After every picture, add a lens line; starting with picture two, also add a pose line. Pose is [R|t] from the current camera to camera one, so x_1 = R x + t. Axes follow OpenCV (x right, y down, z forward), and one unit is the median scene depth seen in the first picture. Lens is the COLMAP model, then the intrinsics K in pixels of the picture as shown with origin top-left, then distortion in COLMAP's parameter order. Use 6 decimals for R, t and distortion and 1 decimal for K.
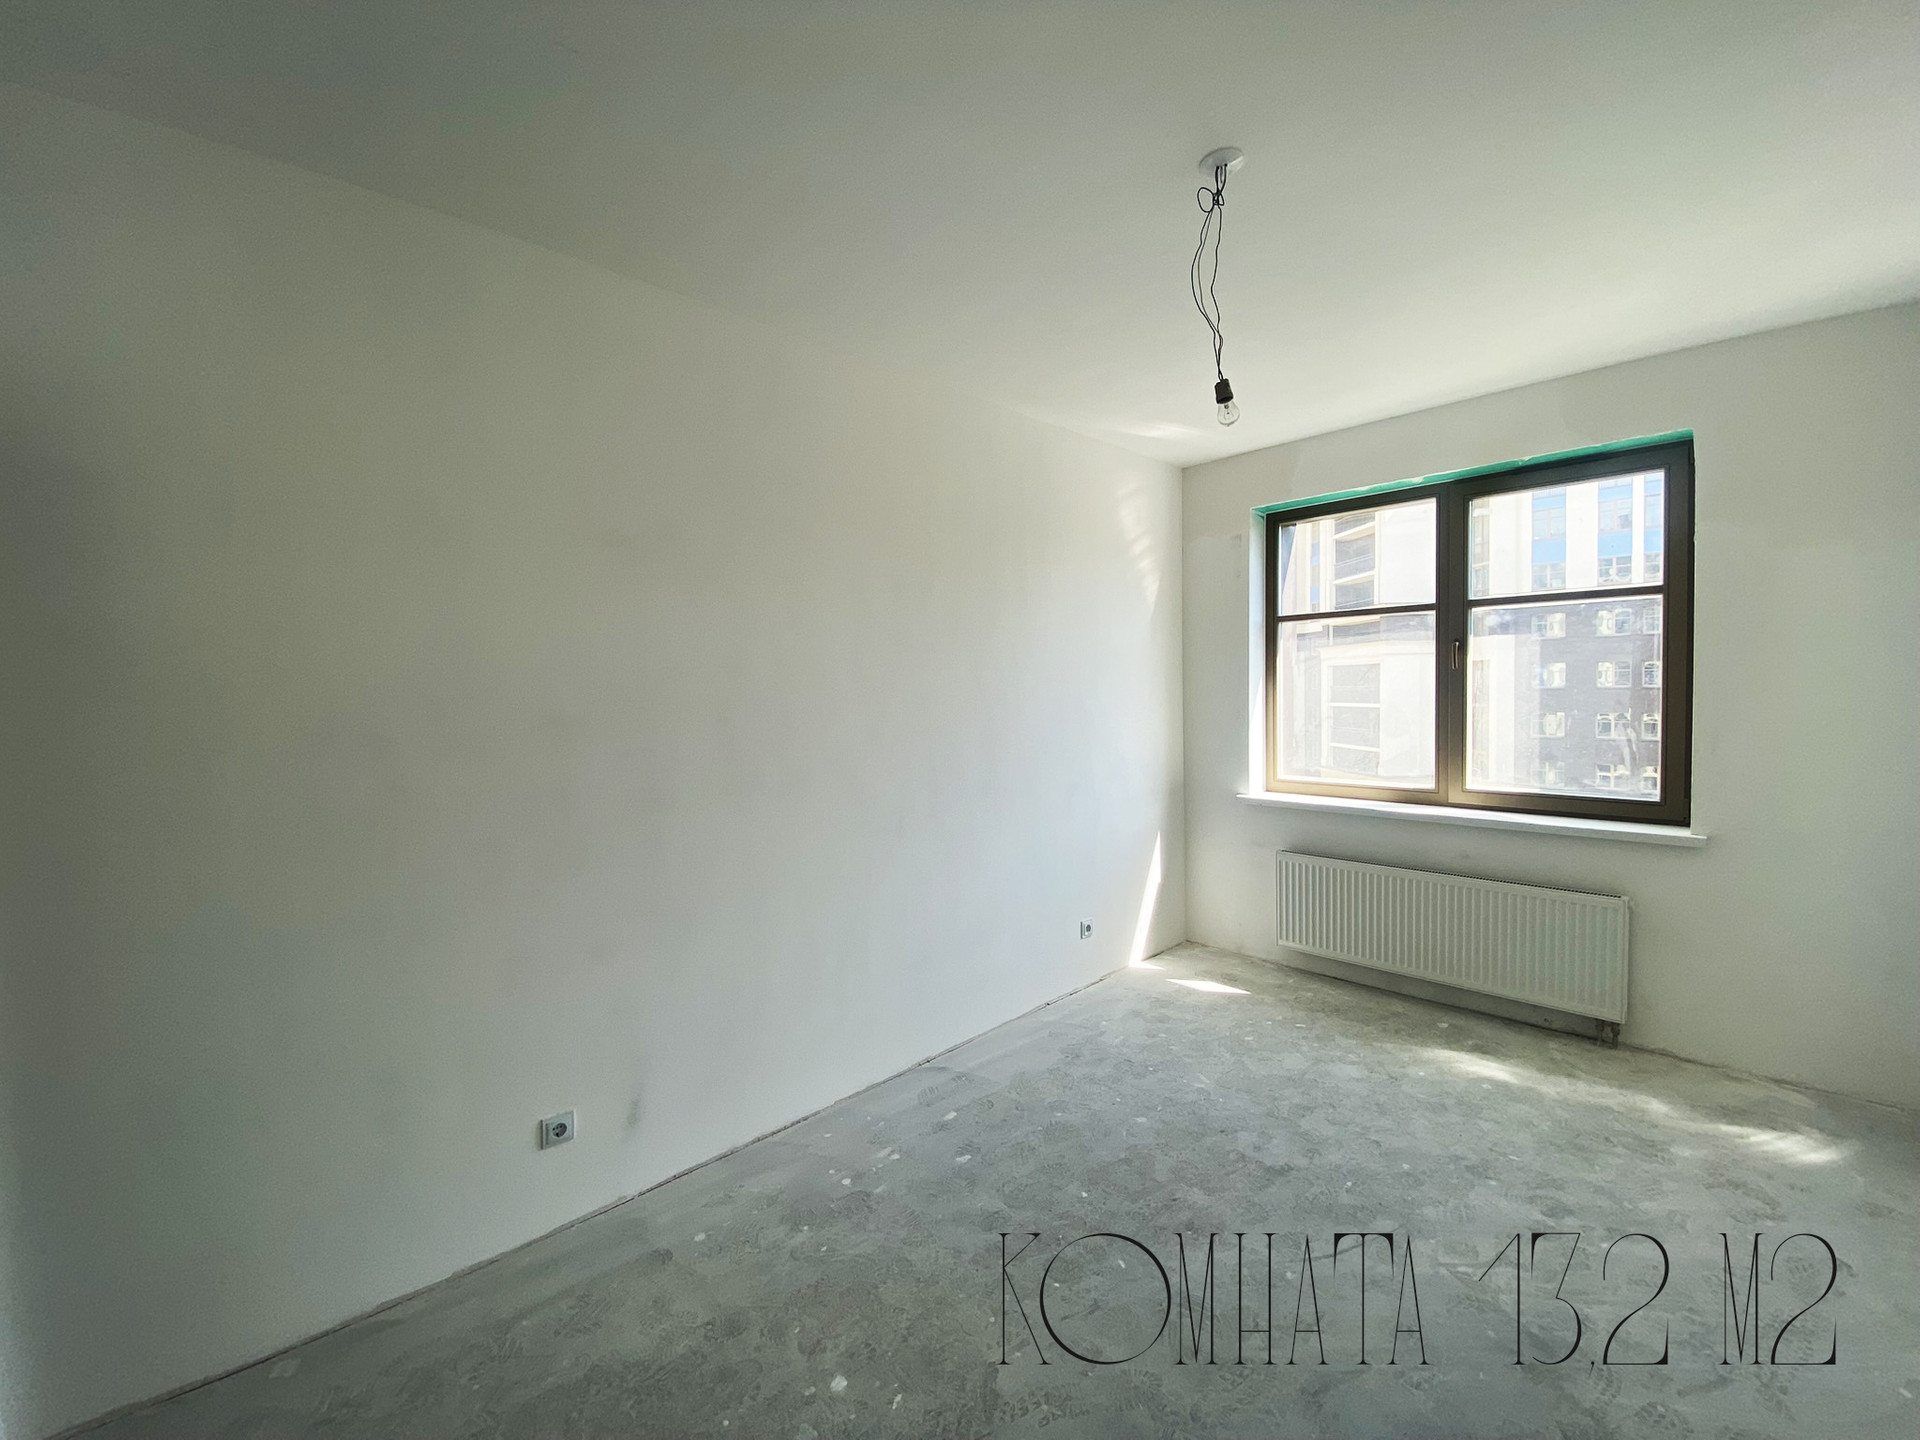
lens RADIAL K [[784.0, 0, 957.8], [0, 784.0, 715.1], [0, 0, 1]] dist [0.022504, -0.020383]
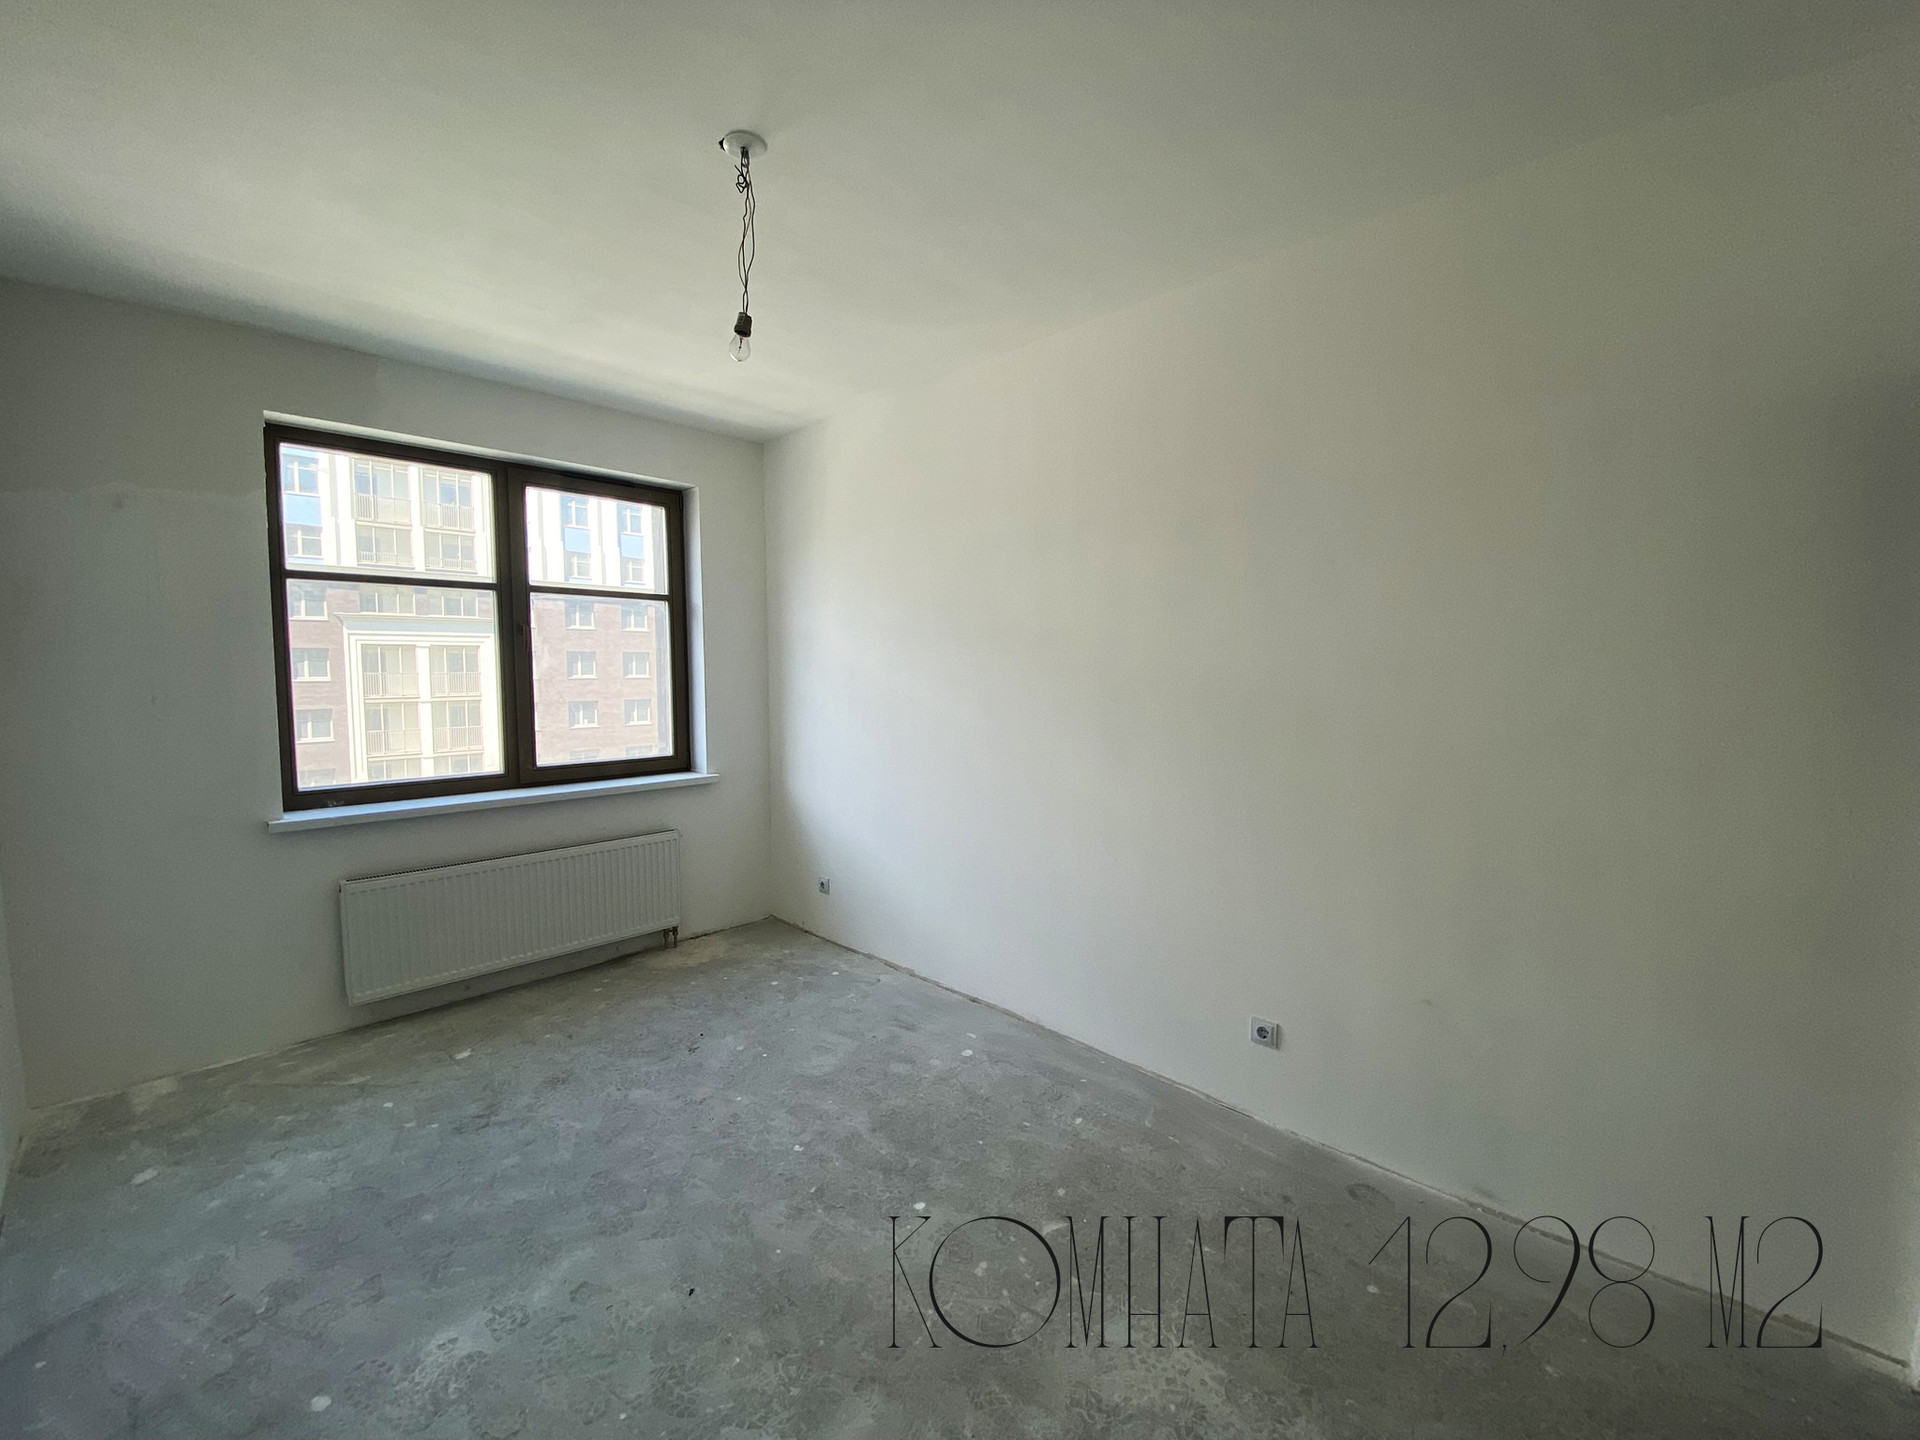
lens RADIAL K [[784.0, 0, 957.8], [0, 784.0, 715.1], [0, 0, 1]] dist [0.022504, -0.020383]
pose [[-0.062652, -0.047016, 0.996927, -0.436661], [0.032841, 0.998252, 0.049142, -0.008908], [-0.997495, 0.035819, -0.060998, 0.536995]]
